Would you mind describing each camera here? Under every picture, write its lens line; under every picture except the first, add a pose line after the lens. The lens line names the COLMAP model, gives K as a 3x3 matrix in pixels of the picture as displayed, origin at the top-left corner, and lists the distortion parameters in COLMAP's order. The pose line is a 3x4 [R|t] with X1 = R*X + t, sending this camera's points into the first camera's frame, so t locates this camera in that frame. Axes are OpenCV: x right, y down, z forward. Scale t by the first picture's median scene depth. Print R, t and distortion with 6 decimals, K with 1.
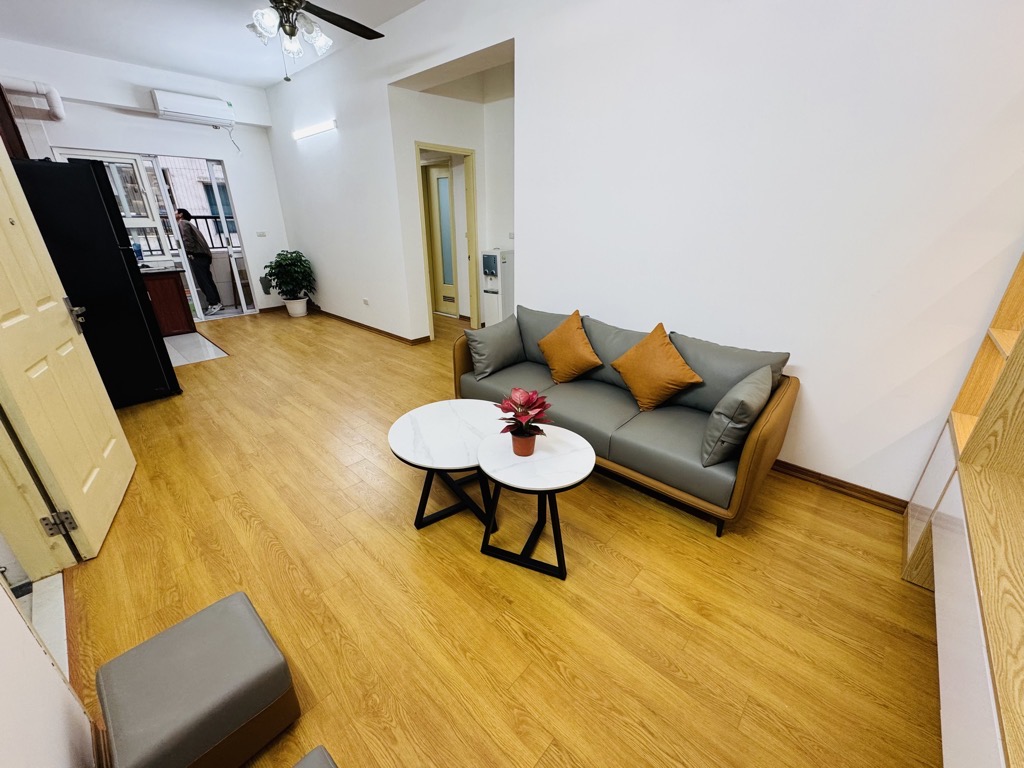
lens RADIAL K [[406.1, 0, 511.1], [0, 406.1, 384.9], [0, 0, 1]] dist [-0.002470, -0.000225]
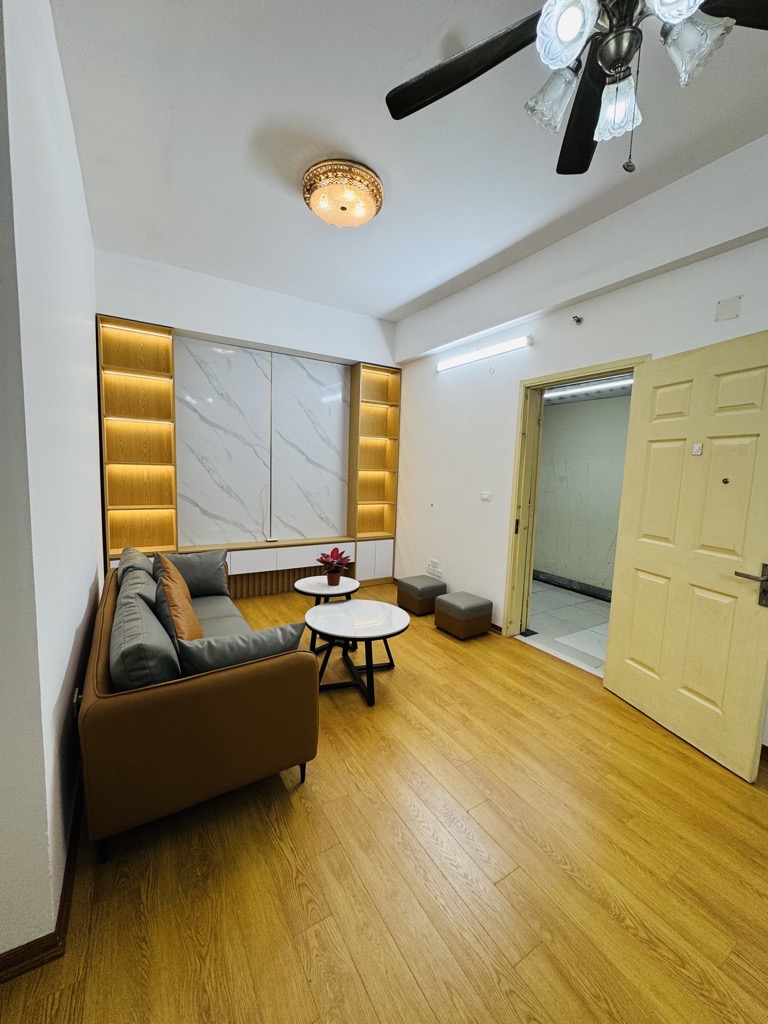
lens RADIAL K [[406.1, 0, 381.7], [0, 406.1, 512.1], [0, 0, 1]] dist [-0.002470, -0.000225]
pose [[-0.961675, -0.061829, 0.267129, -0.542955], [0.073791, 0.879940, 0.469319, -0.811925], [-0.264075, 0.471044, -0.841654, 1.963819]]
